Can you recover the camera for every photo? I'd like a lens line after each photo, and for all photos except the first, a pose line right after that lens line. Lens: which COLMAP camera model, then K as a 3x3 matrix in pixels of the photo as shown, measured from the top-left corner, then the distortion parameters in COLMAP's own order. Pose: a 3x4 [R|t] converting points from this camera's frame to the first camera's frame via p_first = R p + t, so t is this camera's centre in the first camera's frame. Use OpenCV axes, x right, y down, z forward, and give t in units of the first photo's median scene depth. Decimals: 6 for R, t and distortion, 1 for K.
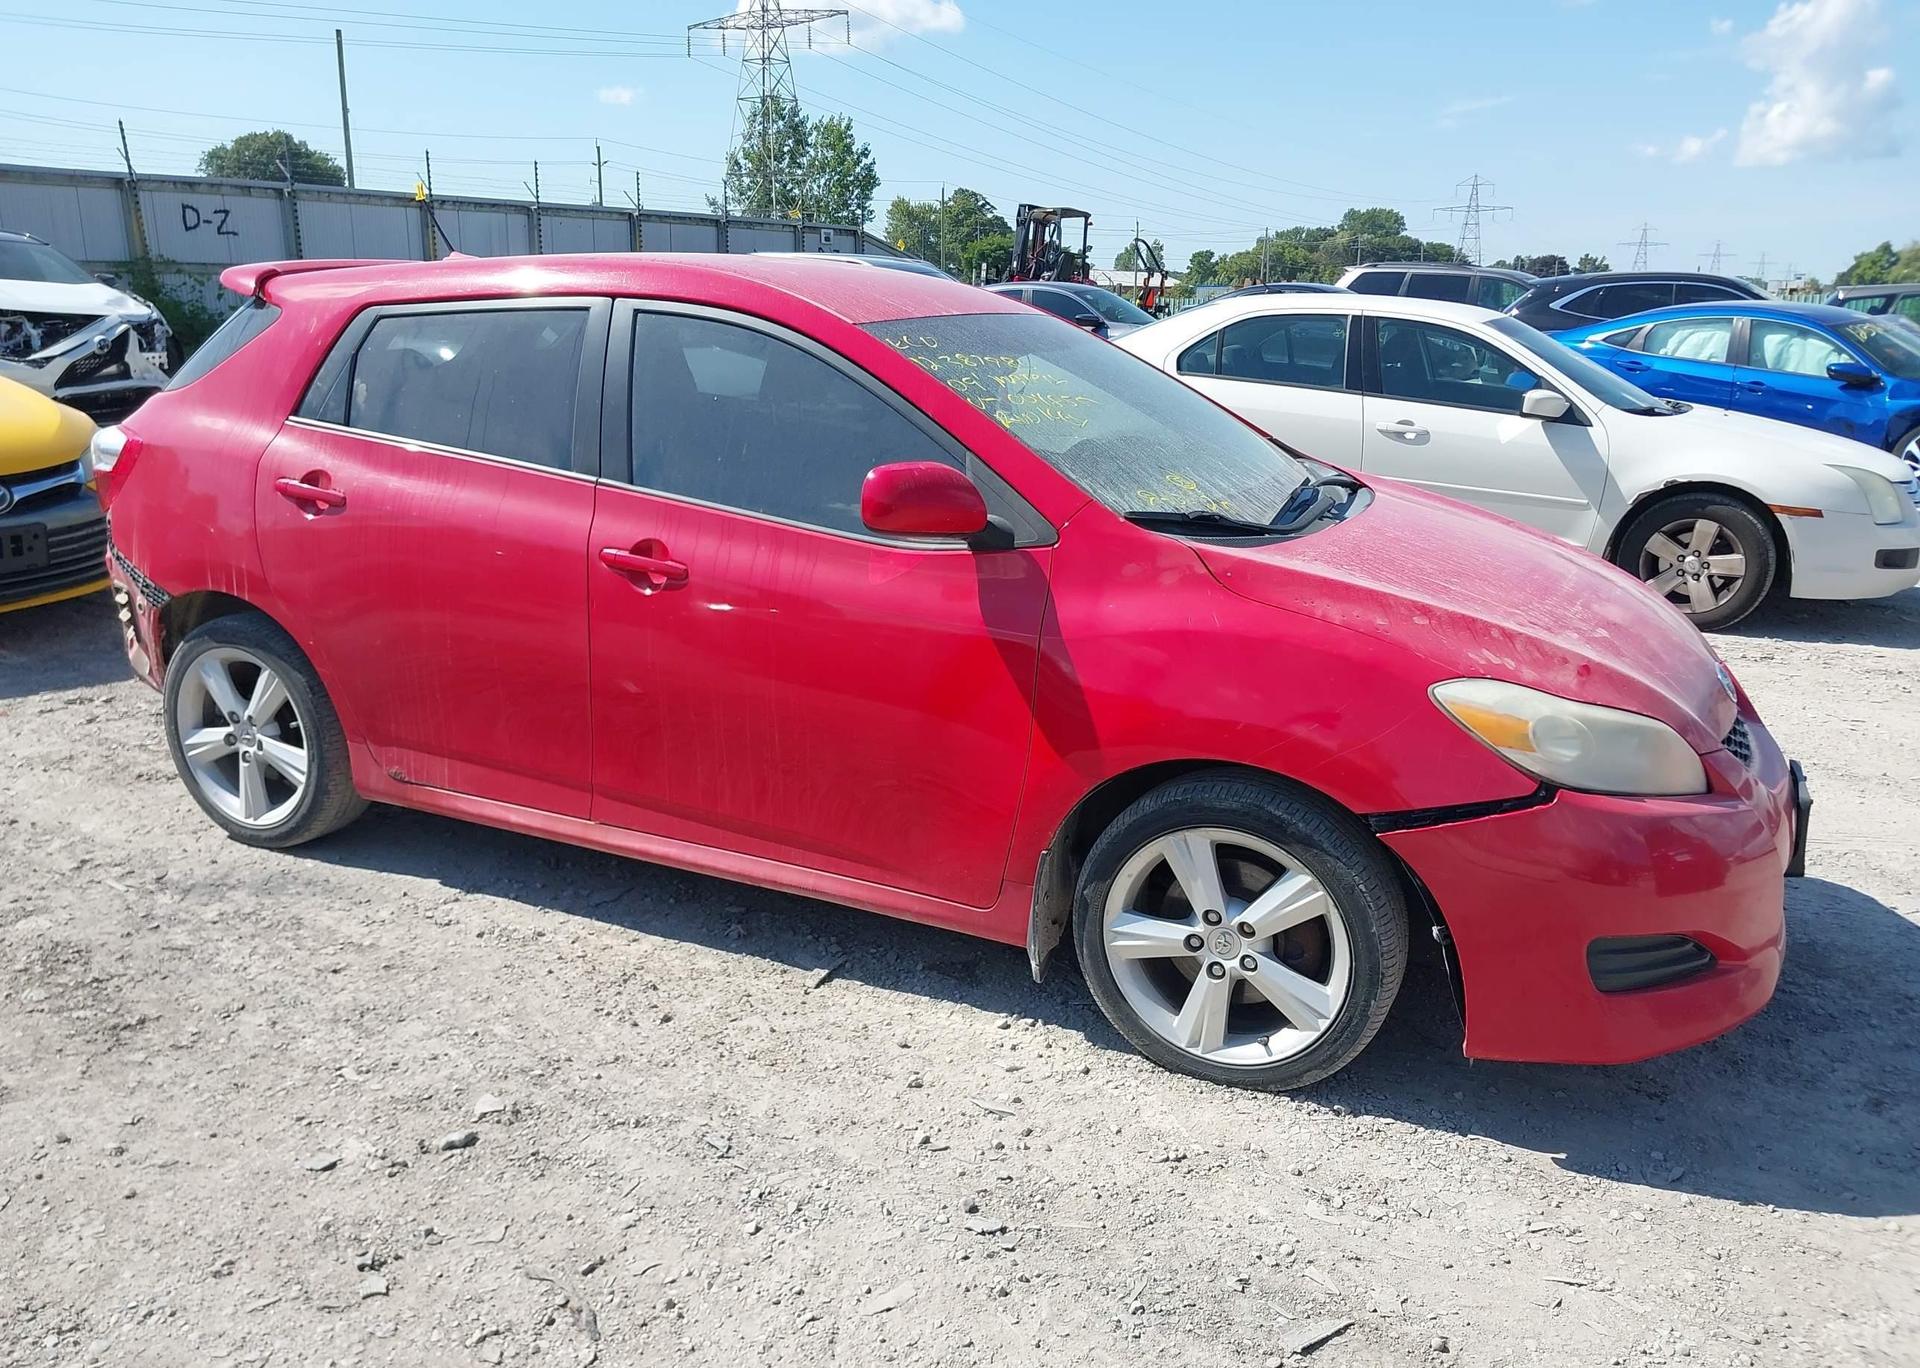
lens RADIAL K [[1614.4, 0, 968.5], [0, 1614.4, 688.2], [0, 0, 1]] dist [0.004865, -0.010570]
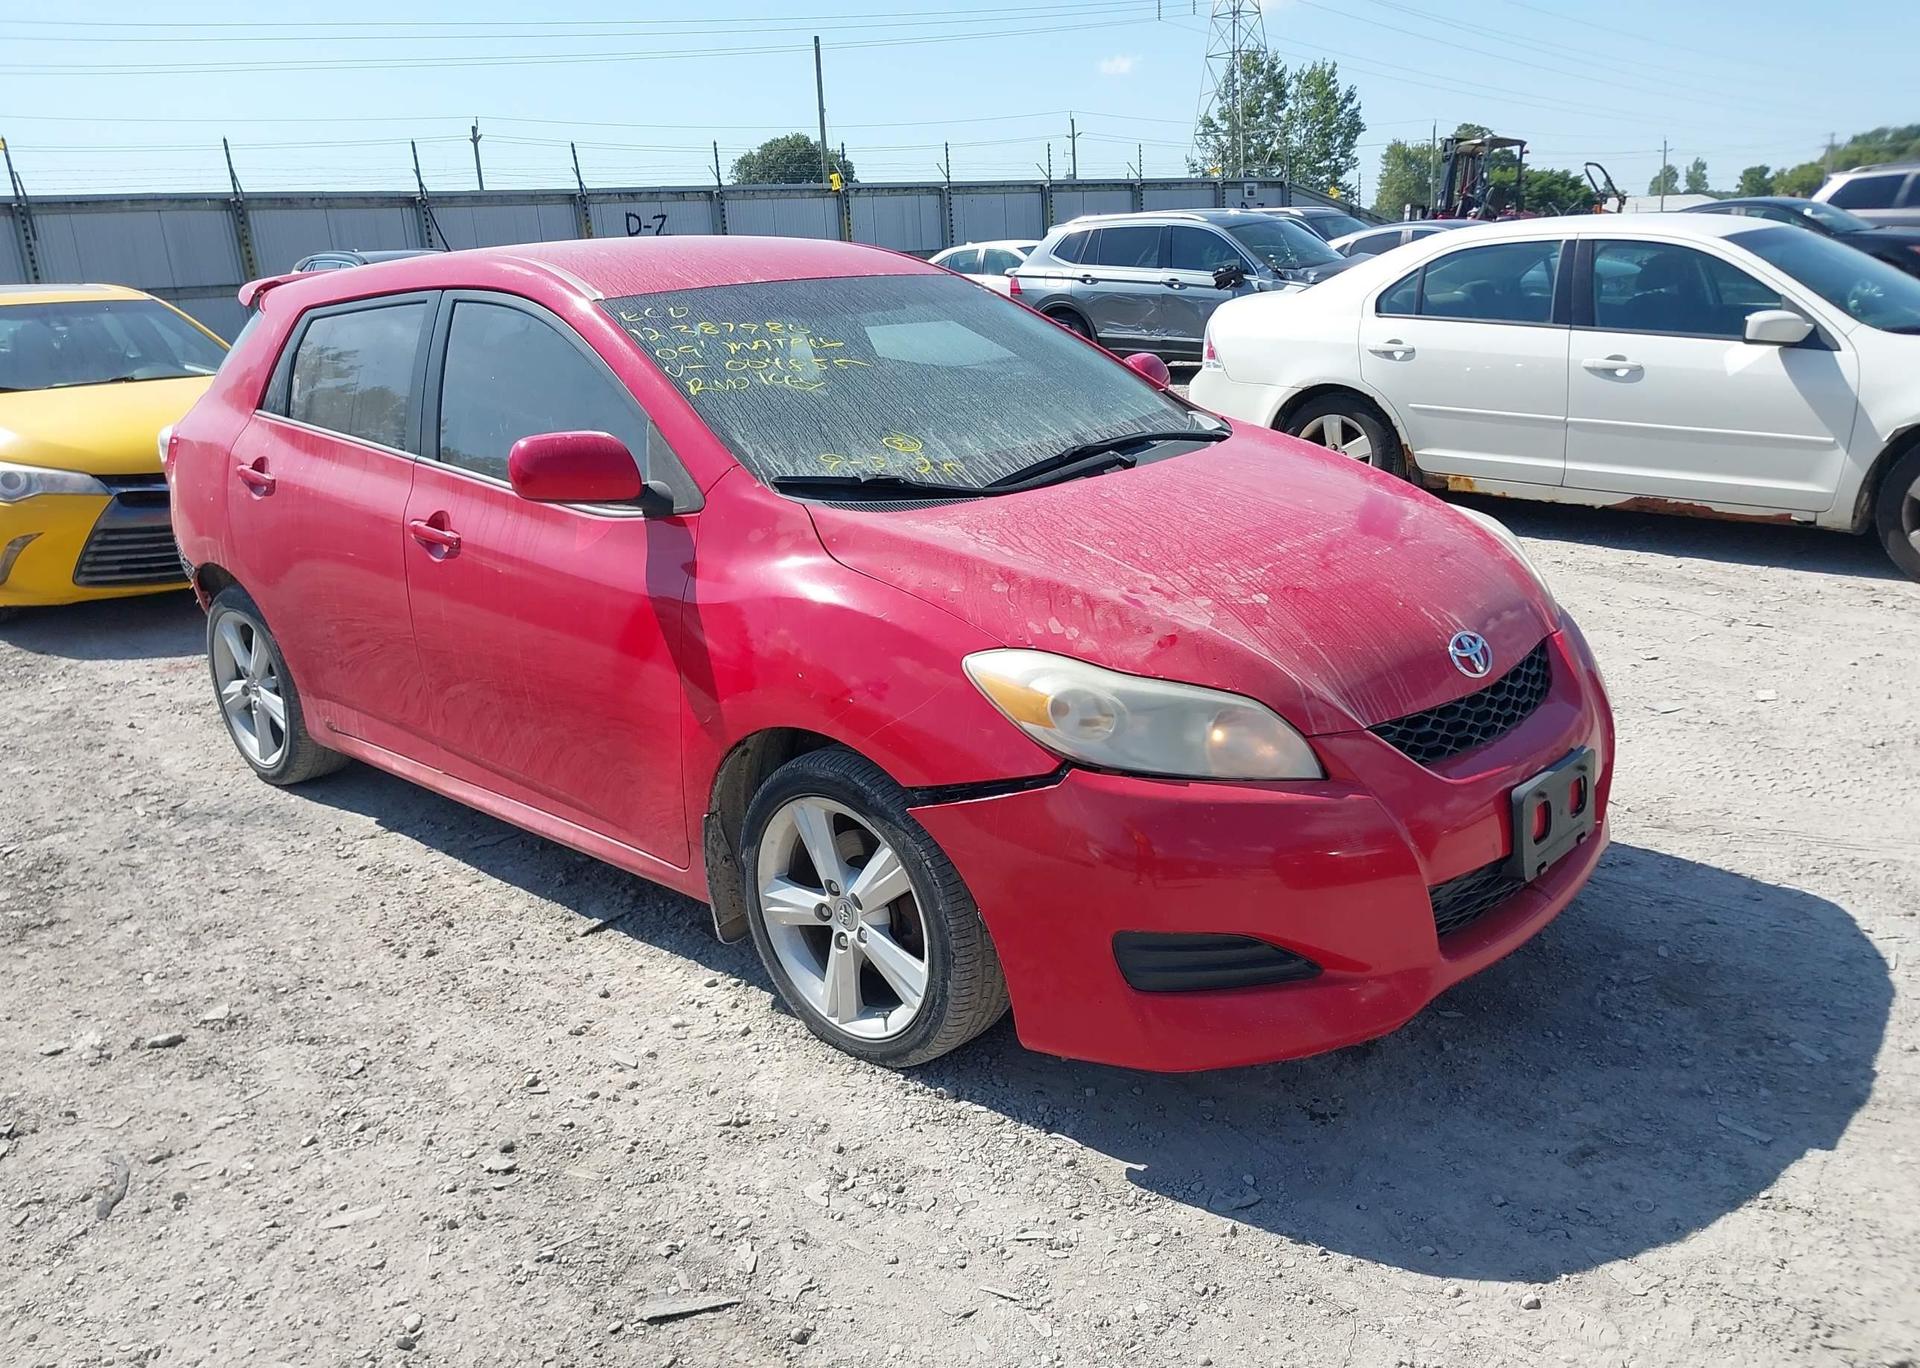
lens RADIAL K [[1614.4, 0, 968.5], [0, 1614.4, 688.2], [0, 0, 1]] dist [0.004865, -0.010570]
pose [[0.942584, 0.016373, -0.333567, 0.444328], [-0.008872, 0.999673, 0.023998, -0.002644], [0.333851, -0.019661, 0.942421, 0.083886]]
